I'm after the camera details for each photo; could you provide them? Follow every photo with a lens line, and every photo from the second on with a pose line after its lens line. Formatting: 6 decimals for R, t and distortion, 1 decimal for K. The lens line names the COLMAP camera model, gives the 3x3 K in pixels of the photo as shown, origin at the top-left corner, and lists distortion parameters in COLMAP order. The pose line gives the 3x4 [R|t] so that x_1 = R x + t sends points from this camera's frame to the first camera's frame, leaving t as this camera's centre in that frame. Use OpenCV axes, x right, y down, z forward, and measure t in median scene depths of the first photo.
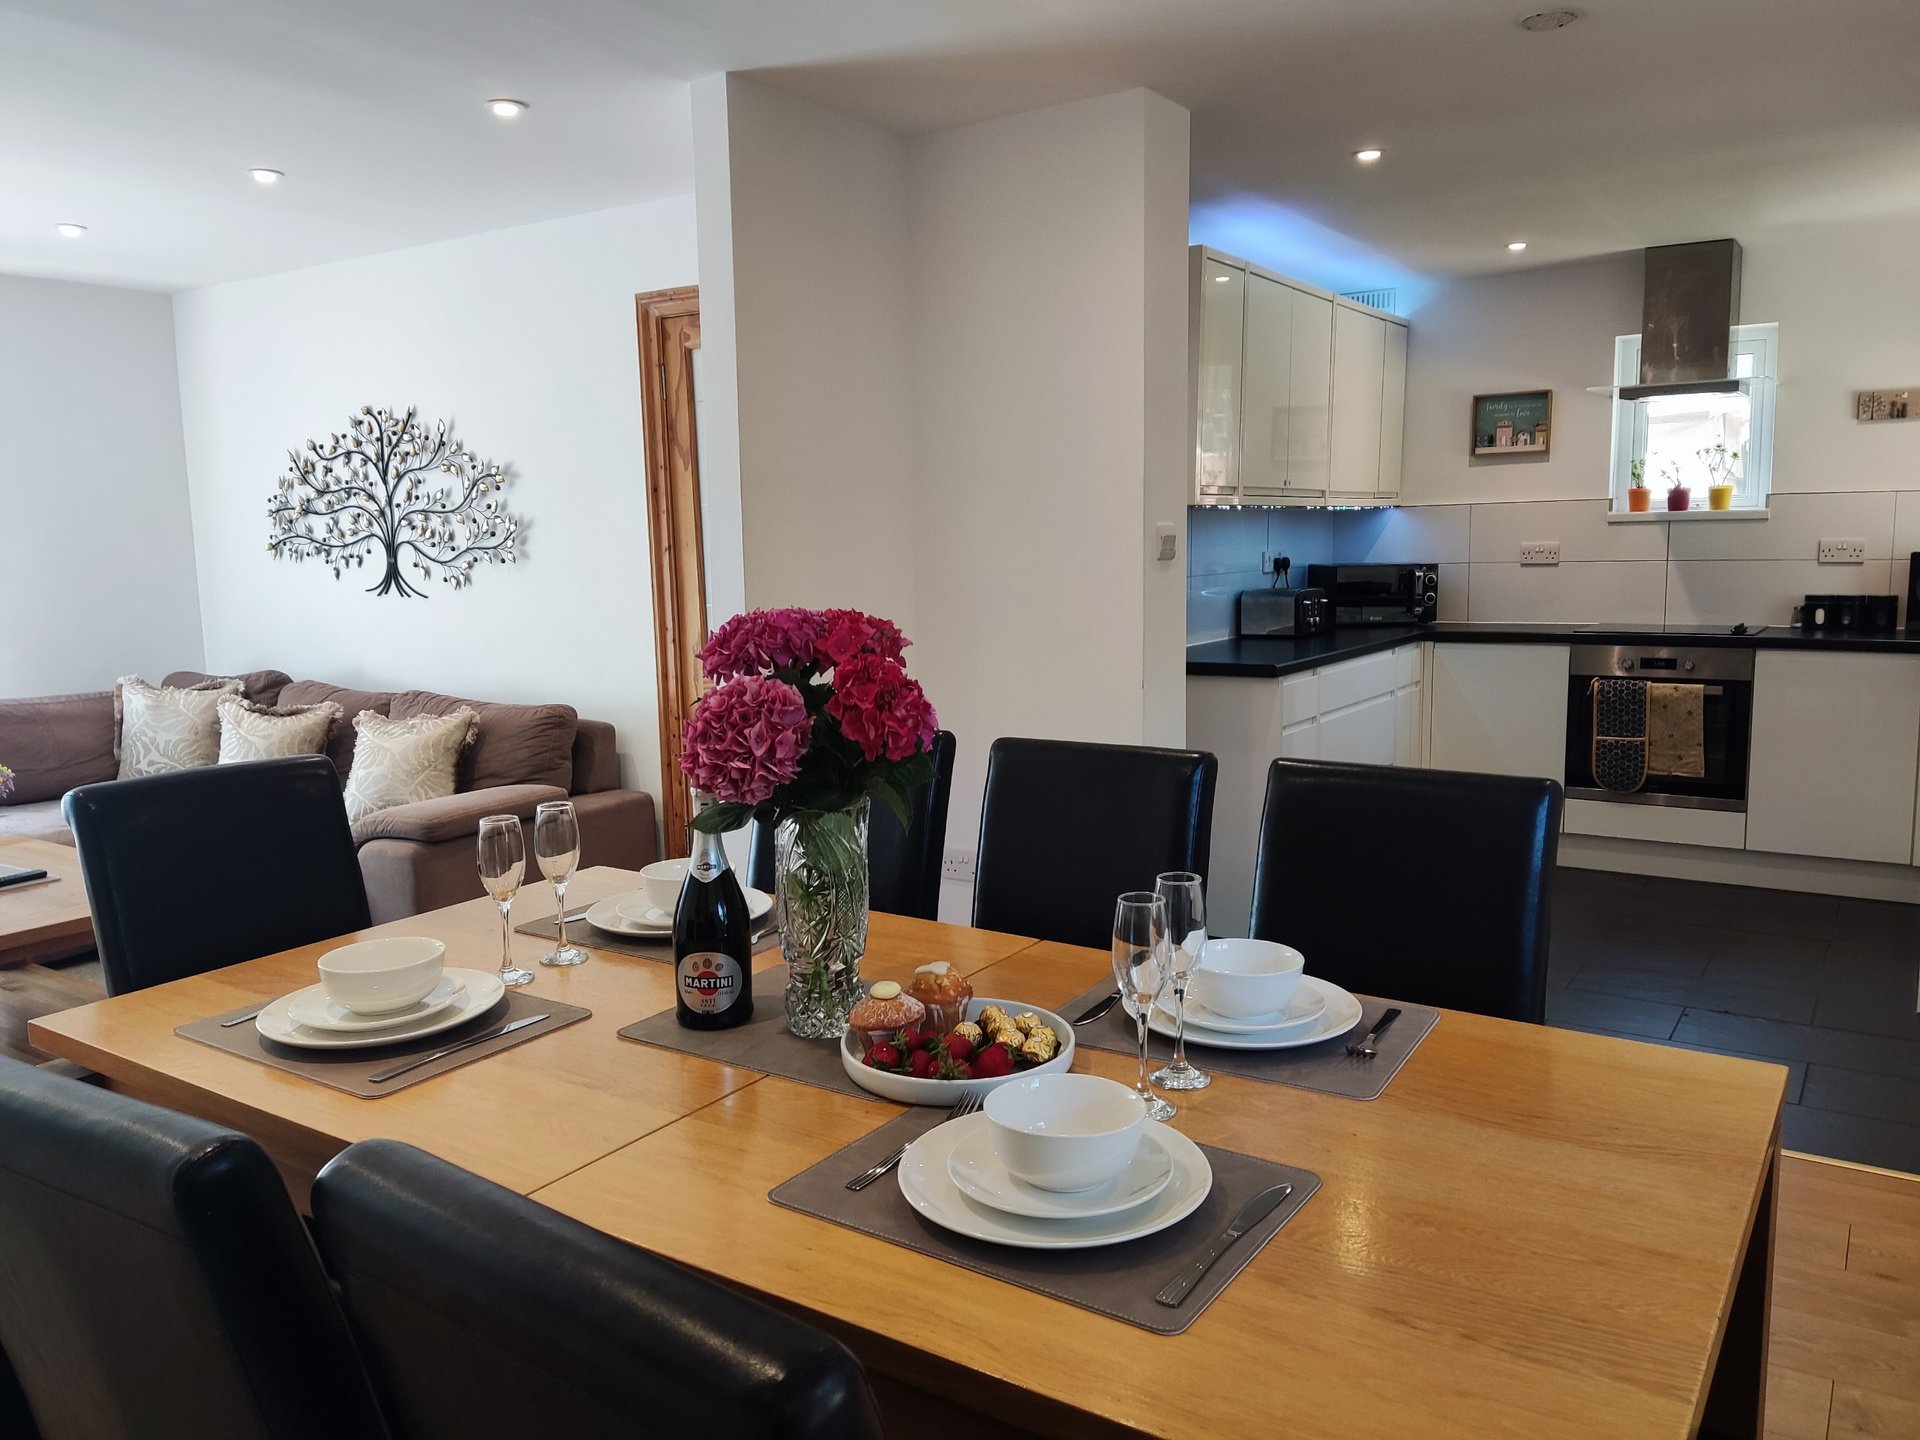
lens RADIAL K [[1423.6, 0, 953.3], [0, 1423.6, 722.2], [0, 0, 1]] dist [0.082527, -0.111231]
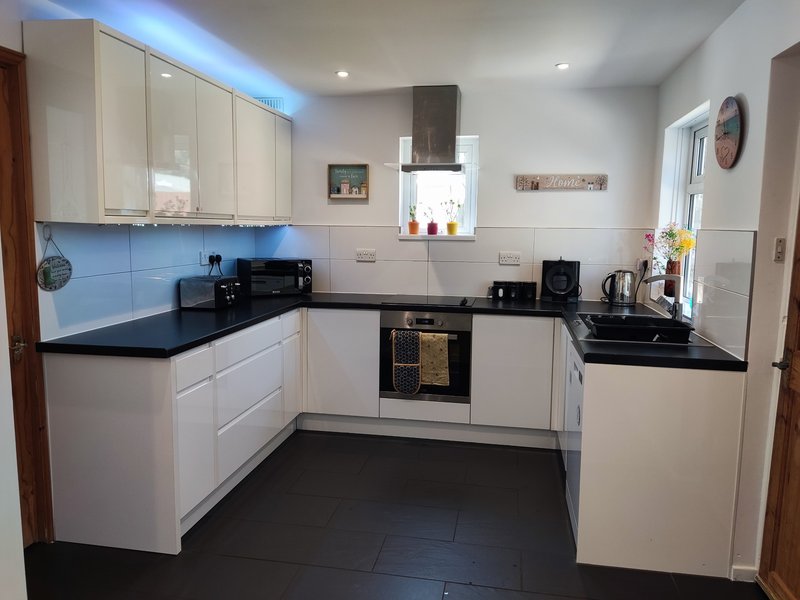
lens RADIAL K [[593.2, 0, 401.1], [0, 593.2, 303.4], [0, 0, 1]] dist [0.082527, -0.111231]
pose [[0.916752, -0.020973, 0.398907, 0.157026], [0.021922, 0.999757, 0.002182, -0.059844], [-0.398856, 0.006745, 0.916989, 0.314260]]
